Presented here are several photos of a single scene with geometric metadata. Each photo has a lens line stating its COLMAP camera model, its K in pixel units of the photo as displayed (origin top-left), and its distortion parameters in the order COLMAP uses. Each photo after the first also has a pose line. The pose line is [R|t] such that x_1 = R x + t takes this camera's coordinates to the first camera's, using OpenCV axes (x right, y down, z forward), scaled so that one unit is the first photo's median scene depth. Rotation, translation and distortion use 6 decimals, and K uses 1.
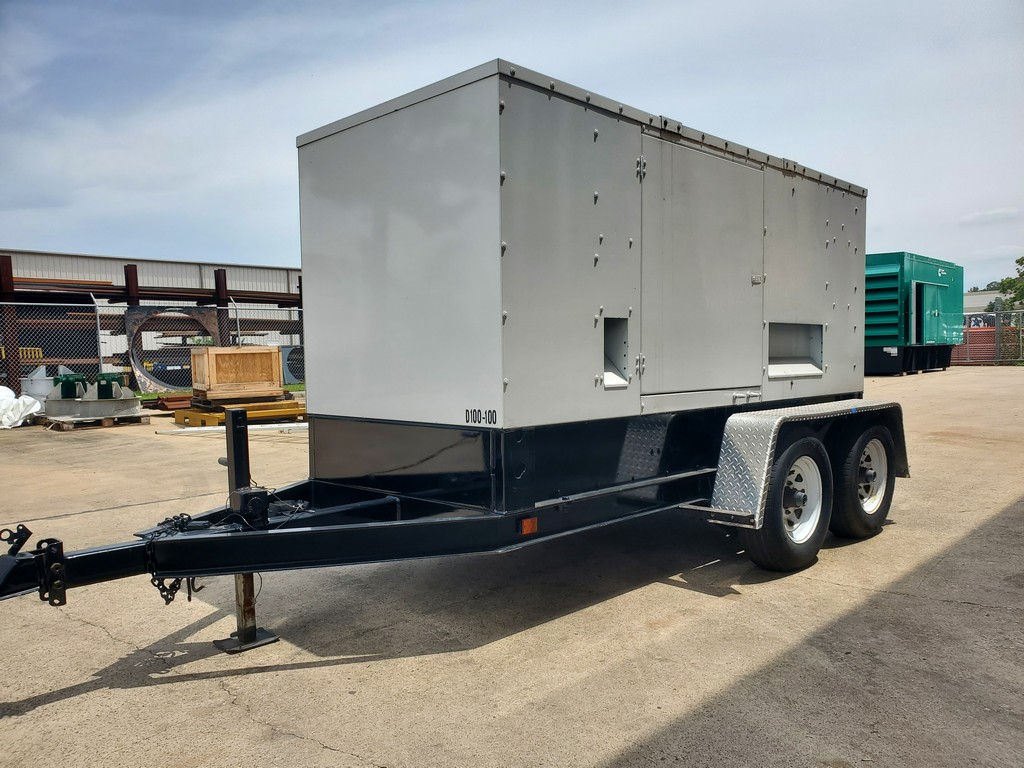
lens RADIAL K [[803.7, 0, 518.8], [0, 803.7, 385.8], [0, 0, 1]] dist [0.008670, 0.006771]
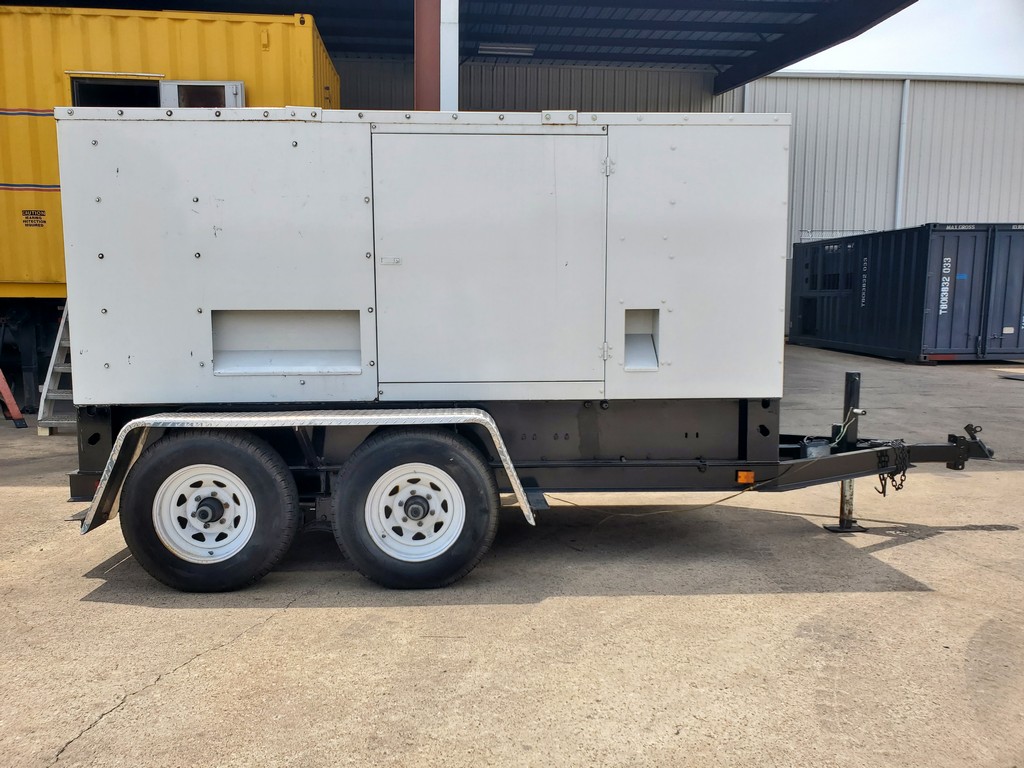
lens RADIAL K [[803.7, 0, 505.4], [0, 803.7, 385.0], [0, 0, 1]] dist [0.008670, 0.006771]
pose [[-0.740066, -0.031285, 0.671806, -0.798284], [0.041460, 0.994895, 0.092003, -0.101312], [-0.671255, 0.095941, -0.734991, 2.301033]]
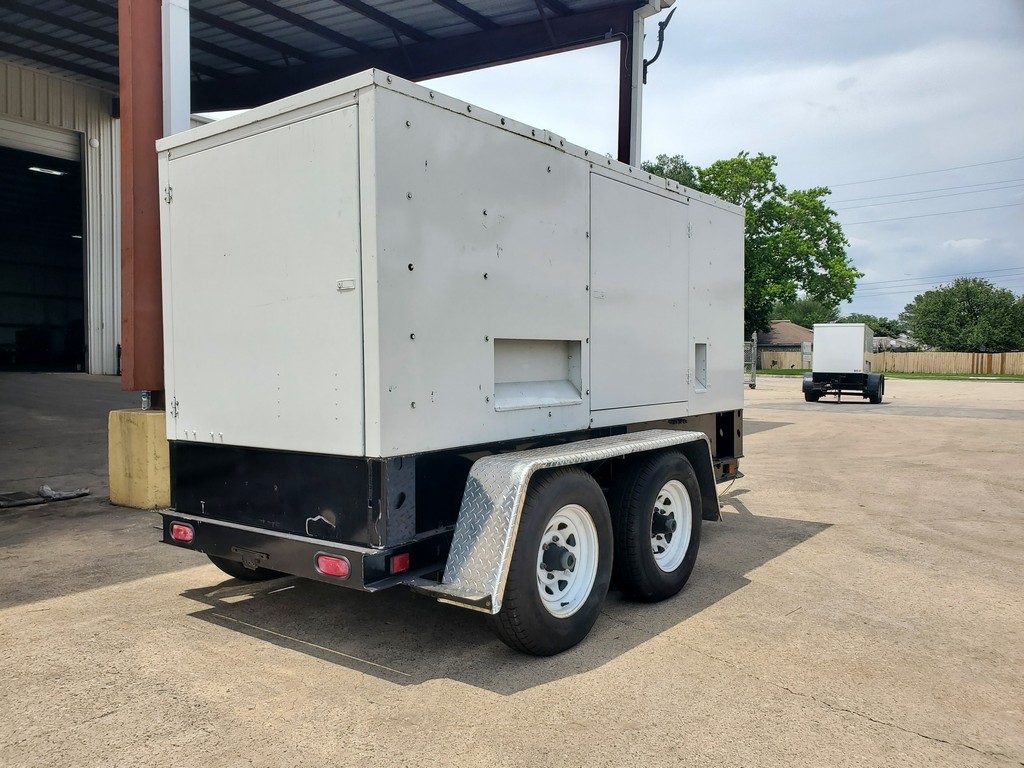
lens RADIAL K [[803.7, 0, 503.2], [0, 803.7, 383.1], [0, 0, 1]] dist [0.008670, 0.006771]
pose [[-0.992414, 0.028783, -0.119522, 0.360185], [0.020842, 0.997524, 0.067165, -0.129066], [0.121160, 0.064164, -0.990557, 2.722992]]
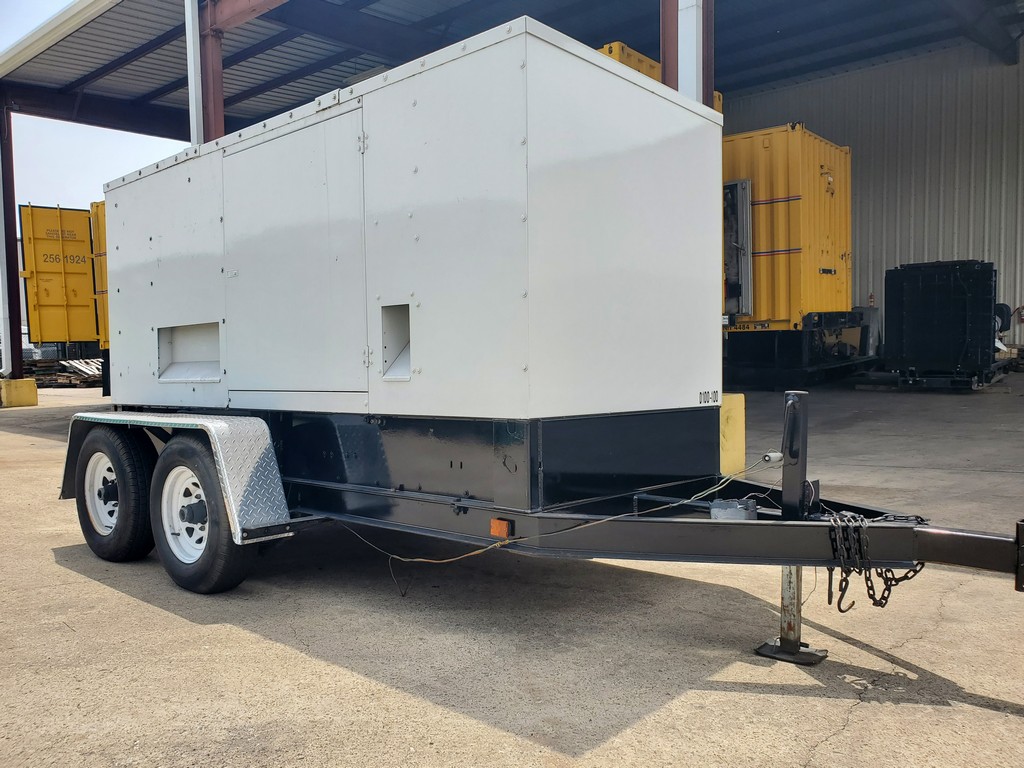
lens RADIAL K [[803.7, 0, 508.1], [0, 803.7, 382.0], [0, 0, 1]] dist [0.008670, 0.006771]
pose [[-0.056570, 0.007049, 0.998374, -1.116336], [0.050624, 0.998709, -0.004183, 0.005524], [-0.997114, 0.050305, -0.056854, 1.242356]]
